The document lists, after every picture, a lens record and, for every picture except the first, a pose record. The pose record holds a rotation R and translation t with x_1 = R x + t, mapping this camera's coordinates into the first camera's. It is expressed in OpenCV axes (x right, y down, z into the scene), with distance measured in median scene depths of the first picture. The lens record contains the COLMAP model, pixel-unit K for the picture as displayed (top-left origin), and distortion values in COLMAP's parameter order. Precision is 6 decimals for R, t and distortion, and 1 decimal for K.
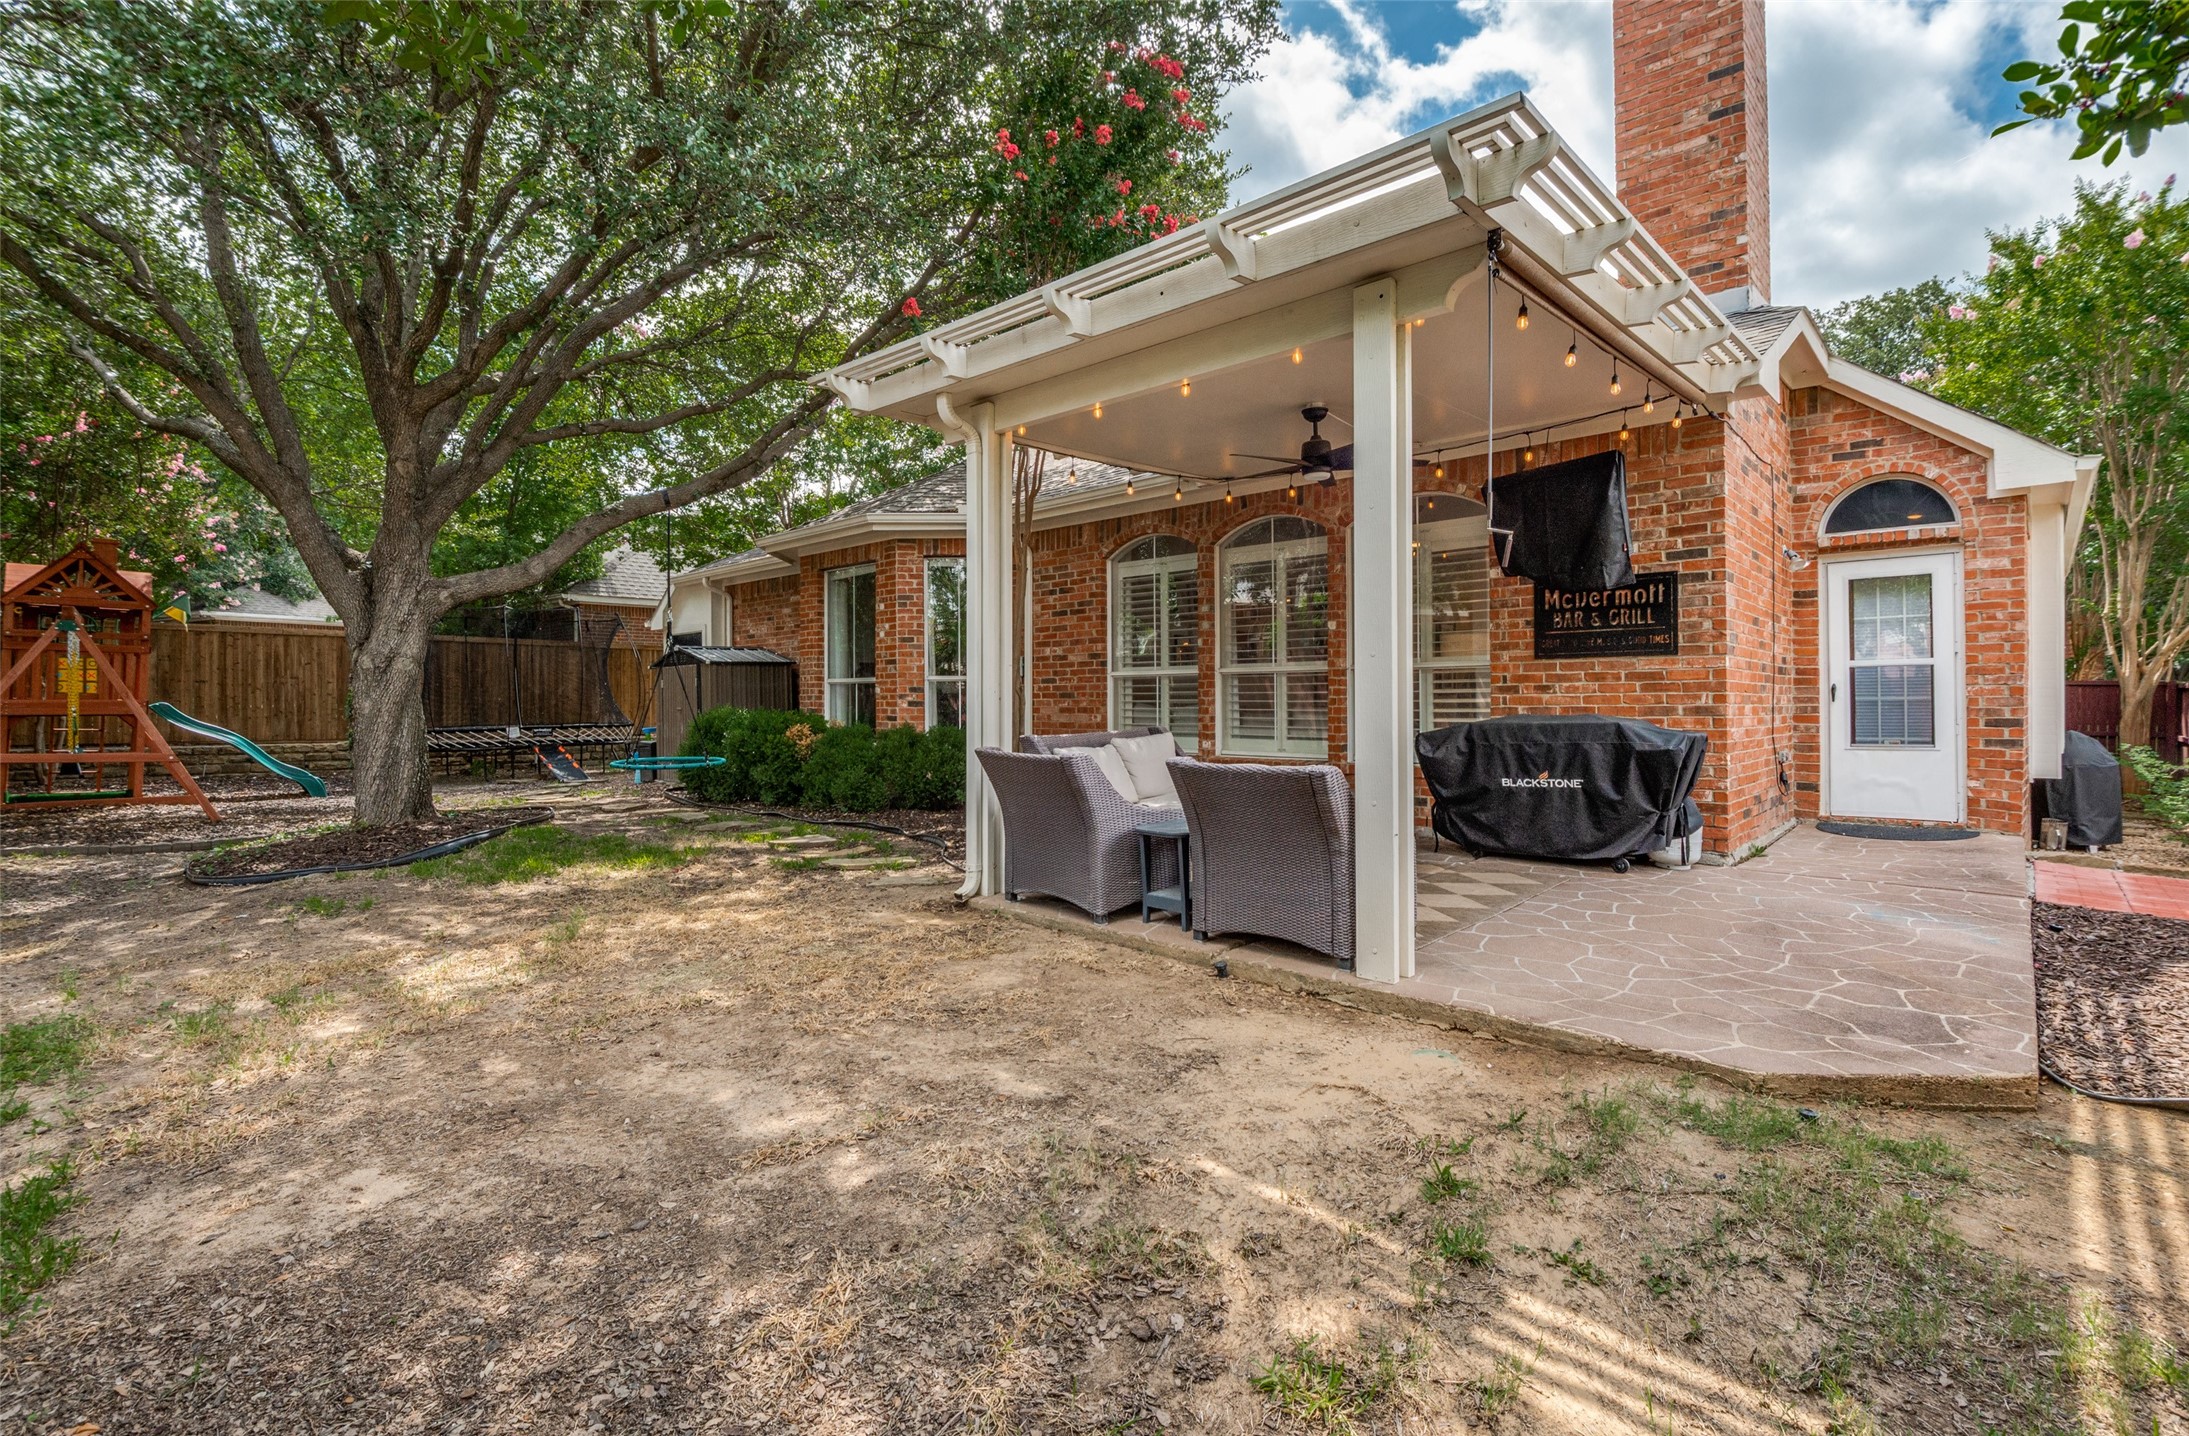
lens RADIAL K [[1024.3, 0, 1100.6], [0, 1024.3, 697.4], [0, 0, 1]] dist [-0.010977, -0.001505]
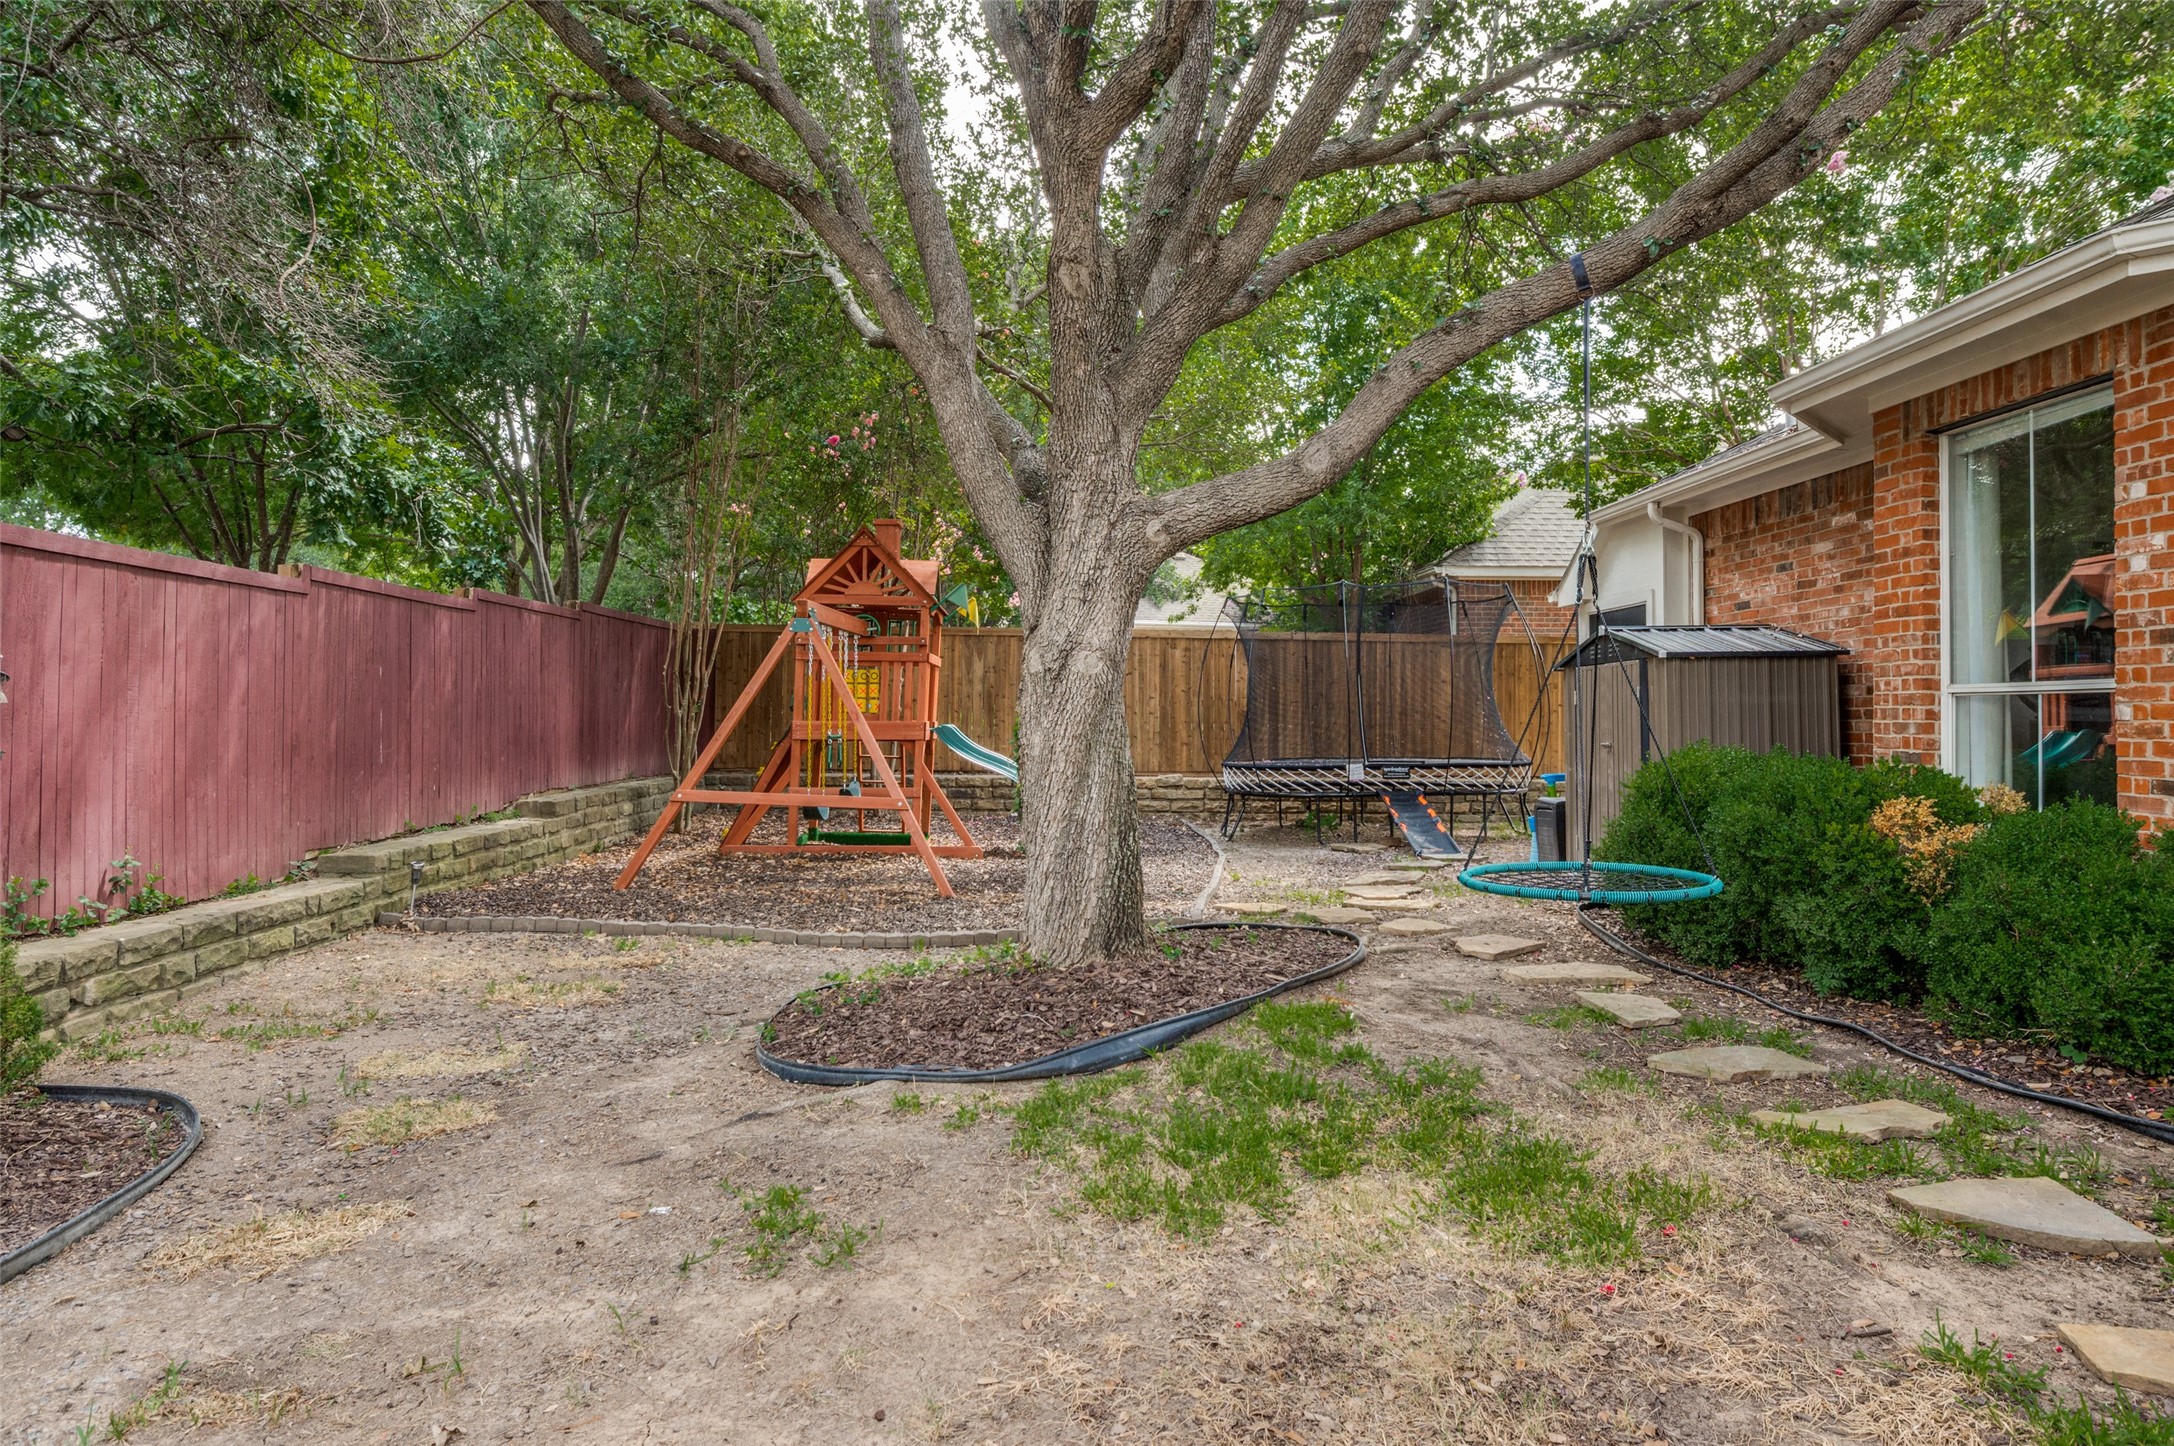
lens RADIAL K [[1284.8, 0, 1099.3], [0, 1284.8, 722.4], [0, 0, 1]] dist [-0.021093, -0.001288]
pose [[0.722051, 0.007785, -0.691796, -0.228118], [-0.002536, 0.999960, 0.008606, -0.008331], [0.691835, -0.004459, 0.722042, 0.541845]]
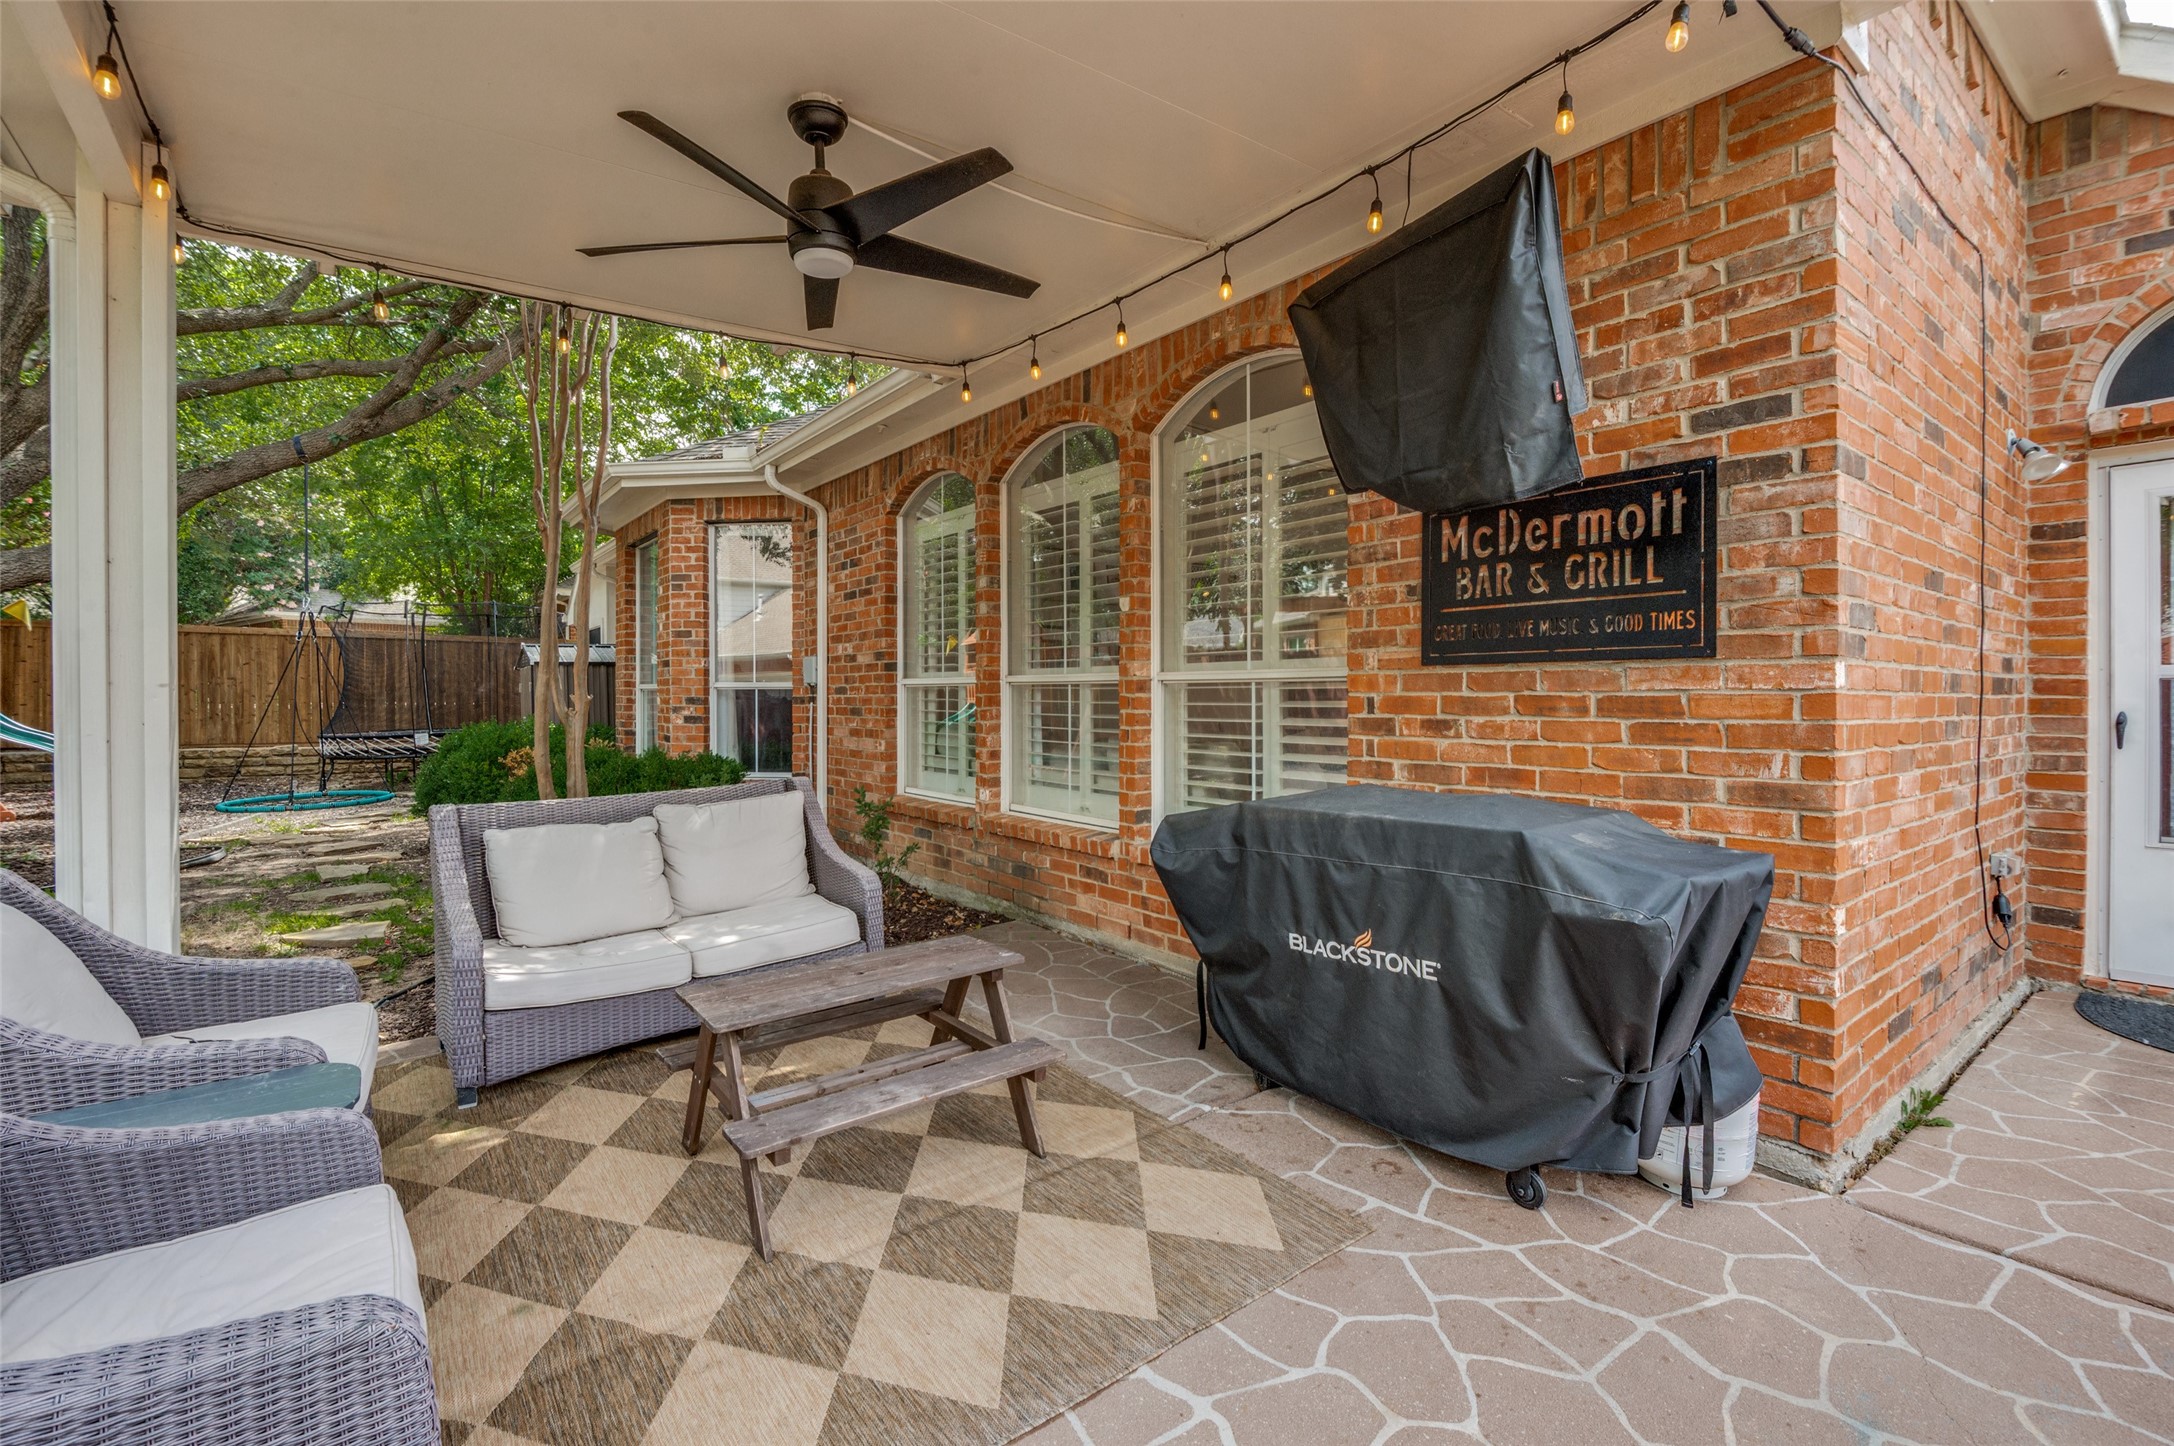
lens RADIAL K [[988.6, 0, 1098.1], [0, 988.6, 703.3], [0, 0, 1]] dist [-0.013452, -0.000011]
pose [[0.986312, 0.005562, -0.164795, 0.311794], [-0.003291, 0.999896, 0.014050, -0.022730], [0.164856, -0.013316, 0.986228, 0.456707]]
